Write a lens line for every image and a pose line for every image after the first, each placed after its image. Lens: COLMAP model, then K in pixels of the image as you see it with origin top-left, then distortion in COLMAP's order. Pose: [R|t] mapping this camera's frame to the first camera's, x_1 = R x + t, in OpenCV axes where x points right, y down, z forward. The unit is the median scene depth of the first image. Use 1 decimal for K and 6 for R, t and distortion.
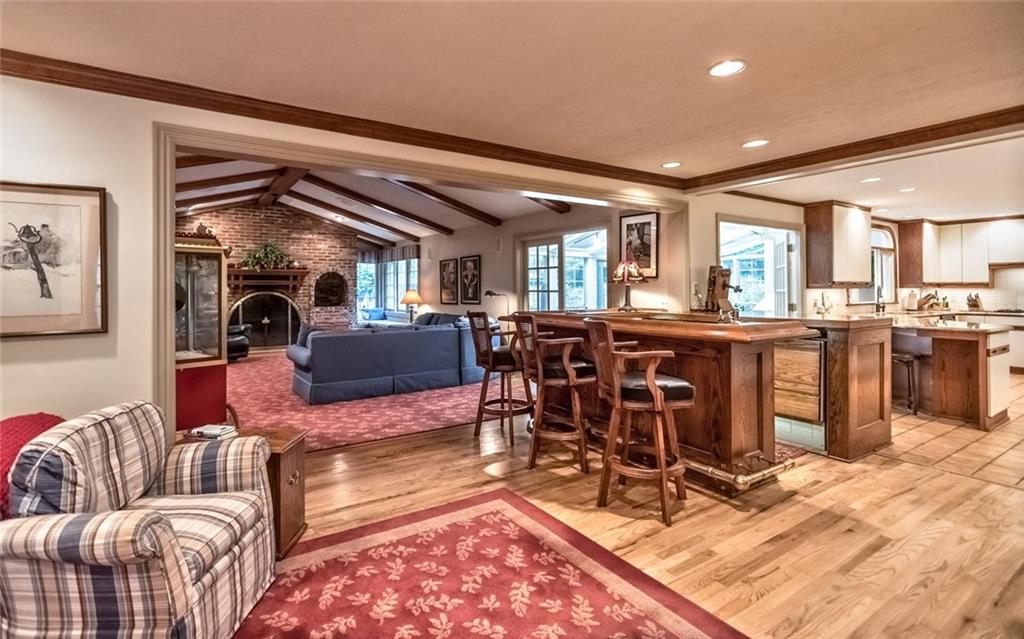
lens RADIAL K [[489.0, 0, 479.3], [0, 489.0, 287.0], [0, 0, 1]] dist [0.000331, 0.000070]
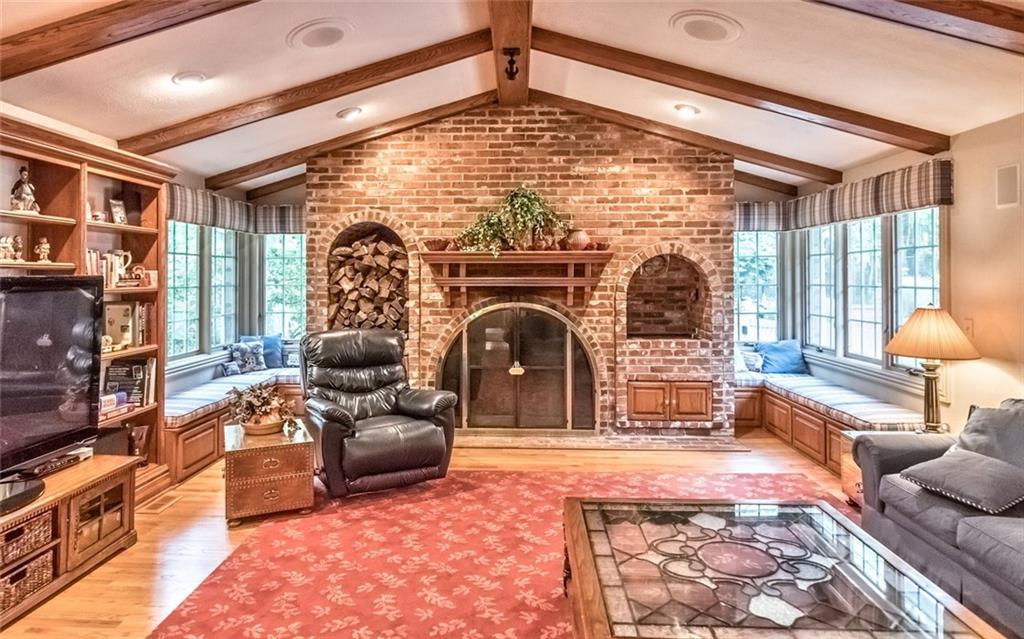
lens RADIAL K [[541.6, 0, 510.6], [0, 541.6, 271.5], [0, 0, 1]] dist [-0.000597, -0.000125]
pose [[0.825348, -0.003099, -0.564615, -0.161164], [0.000884, 0.999991, -0.004197, -0.014972], [0.564623, 0.002965, 0.825344, 0.571855]]
